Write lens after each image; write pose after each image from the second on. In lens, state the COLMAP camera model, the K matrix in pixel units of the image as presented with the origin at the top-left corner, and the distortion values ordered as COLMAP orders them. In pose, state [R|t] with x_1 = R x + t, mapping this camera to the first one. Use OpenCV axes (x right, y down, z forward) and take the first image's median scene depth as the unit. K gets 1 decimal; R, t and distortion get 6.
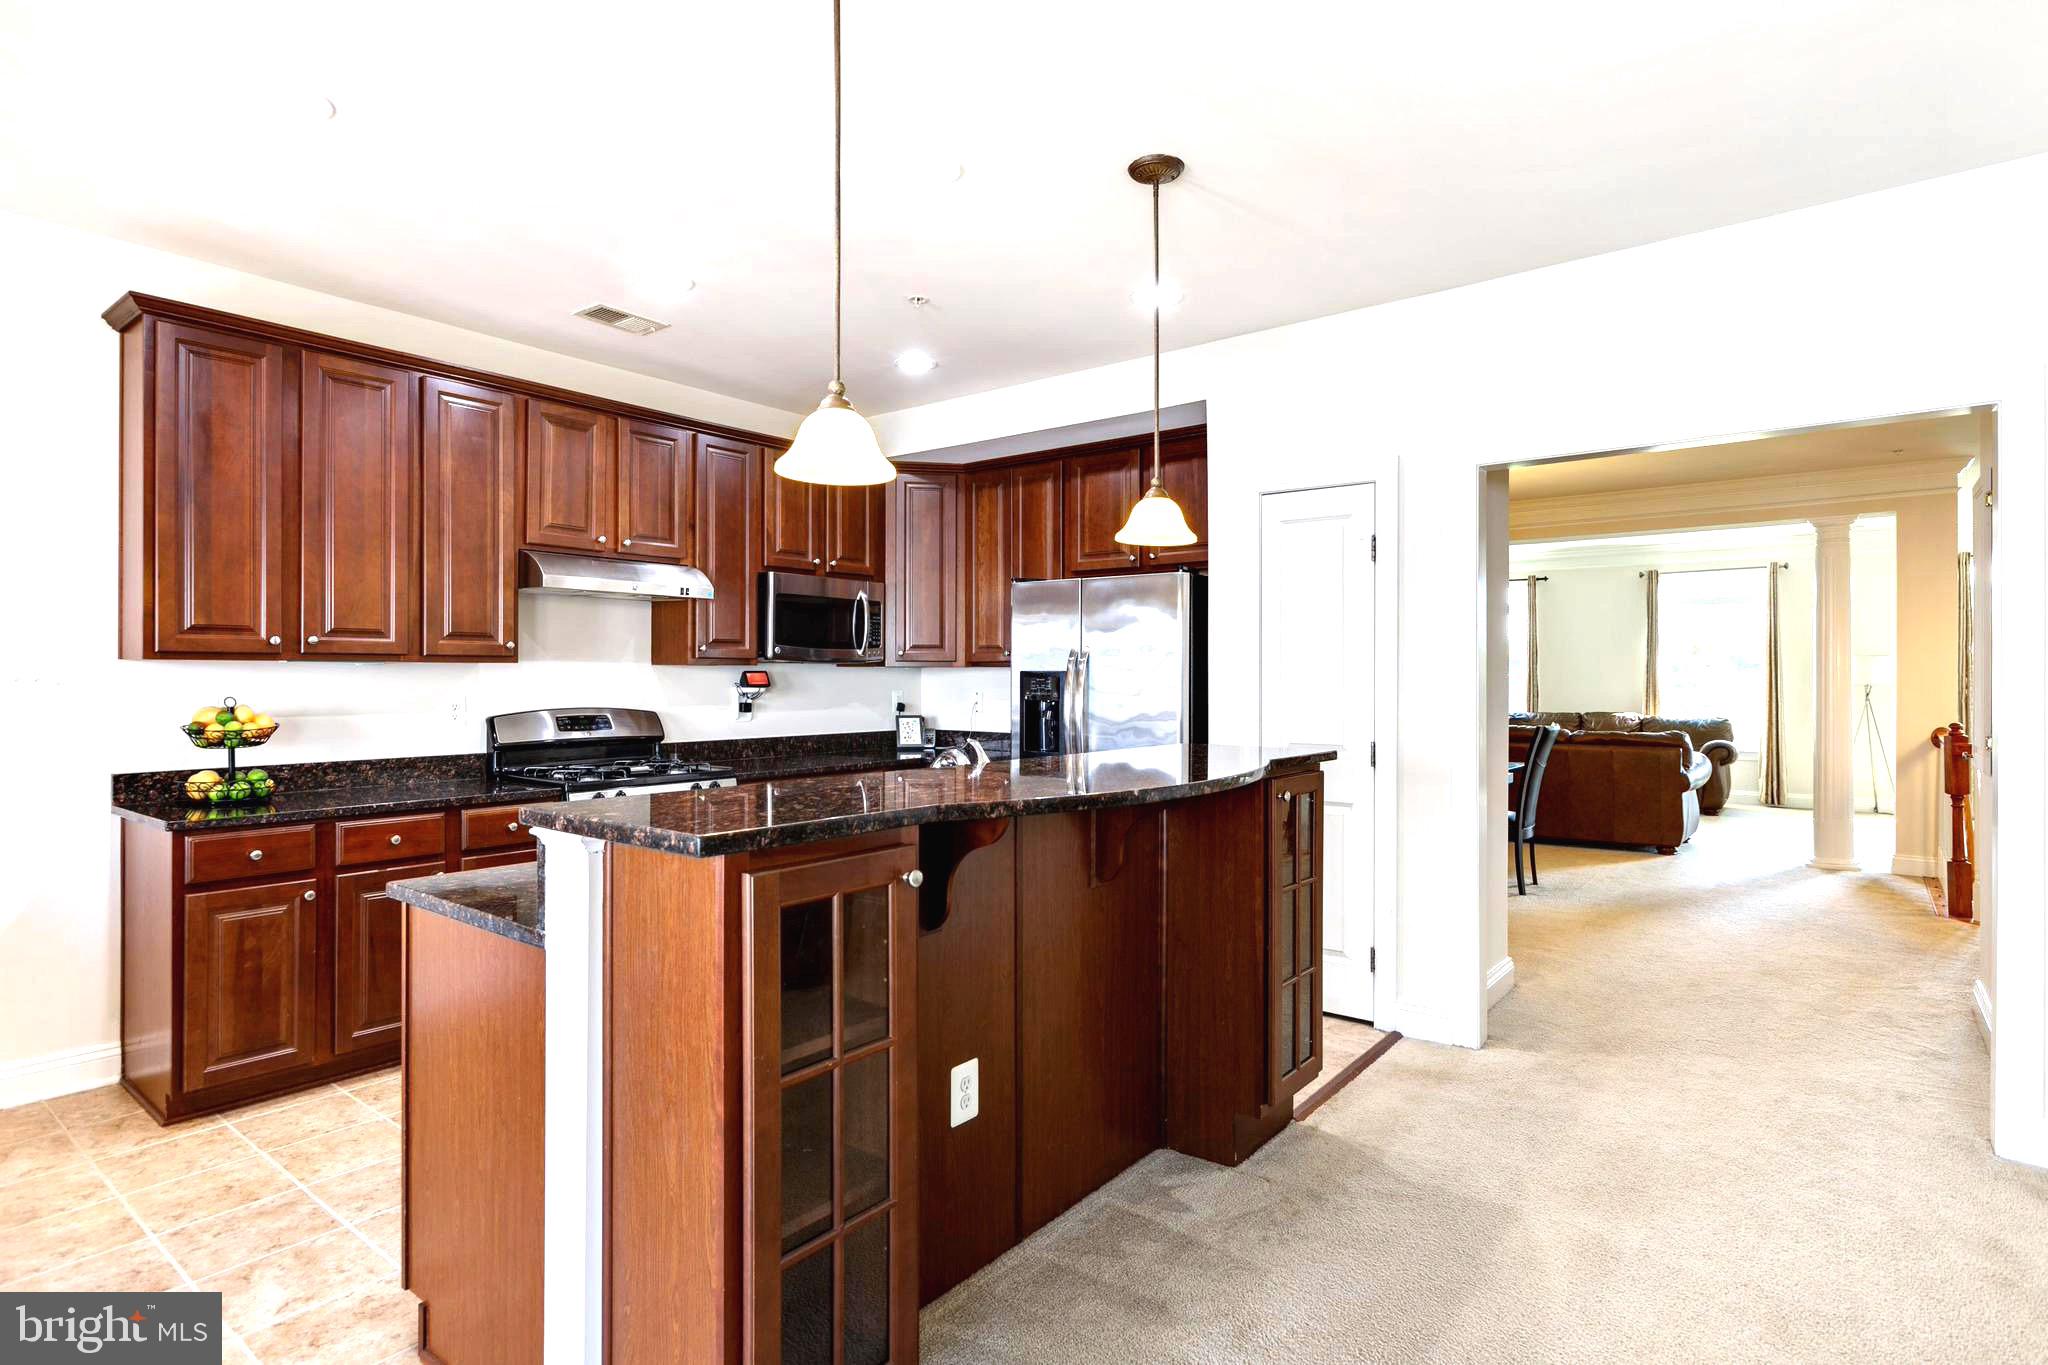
lens RADIAL K [[1042.2, 0, 1023.6], [0, 1042.2, 674.8], [0, 0, 1]] dist [0.000066, -0.000680]
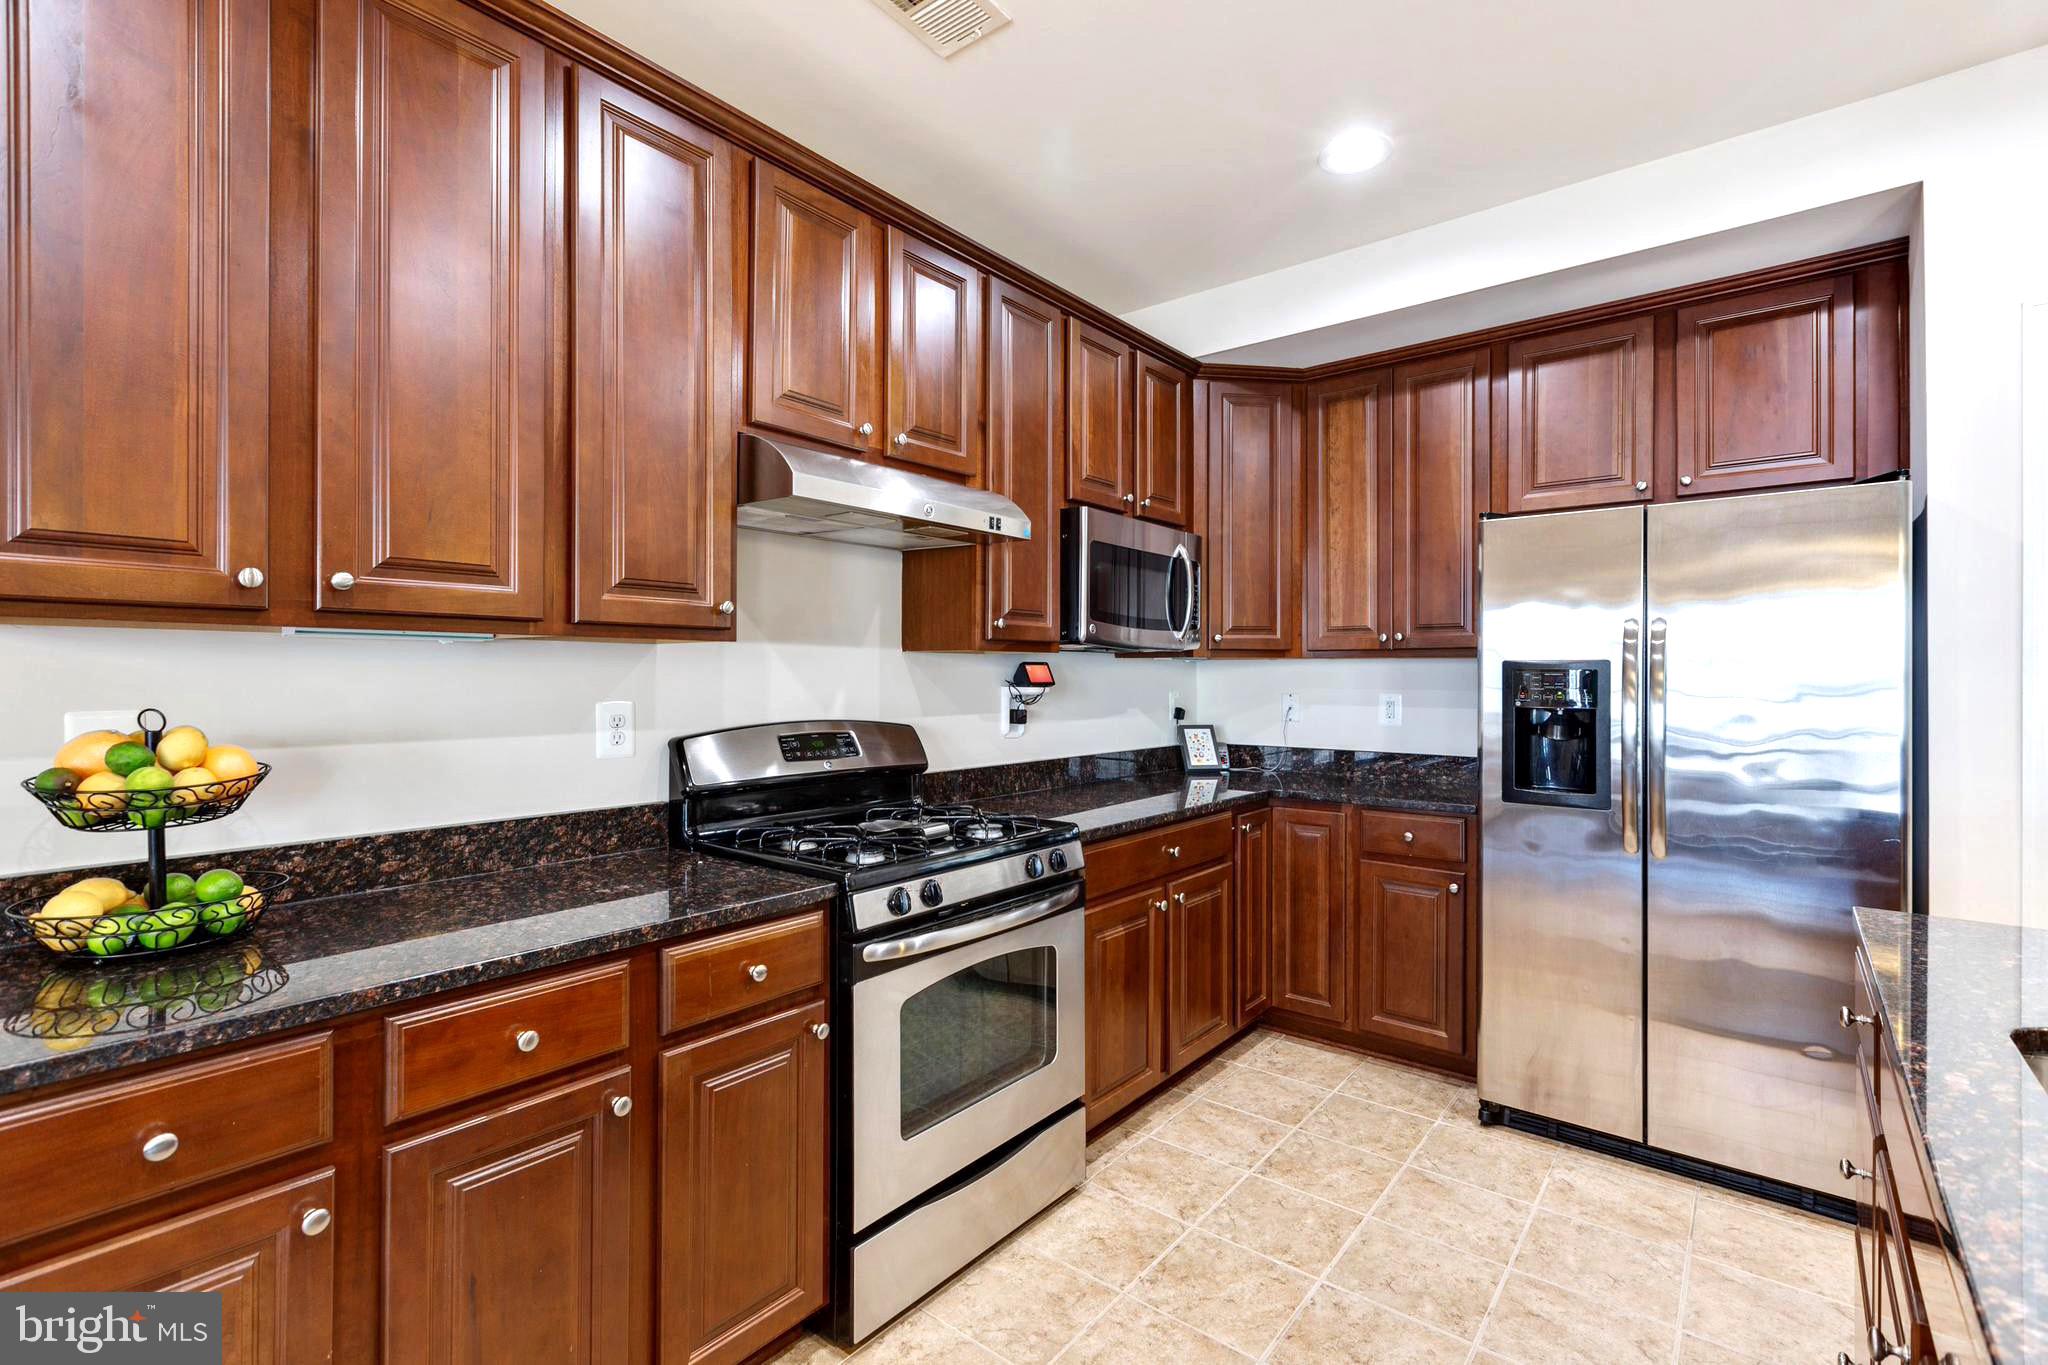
lens RADIAL K [[921.3, 0, 1019.6], [0, 921.3, 675.5], [0, 0, 1]] dist [-0.000185, 0.000527]
pose [[0.999840, 0.000928, -0.017847, -0.365657], [-0.000924, 1.000000, 0.000275, 0.006666], [0.017847, -0.000259, 0.999841, 0.580547]]
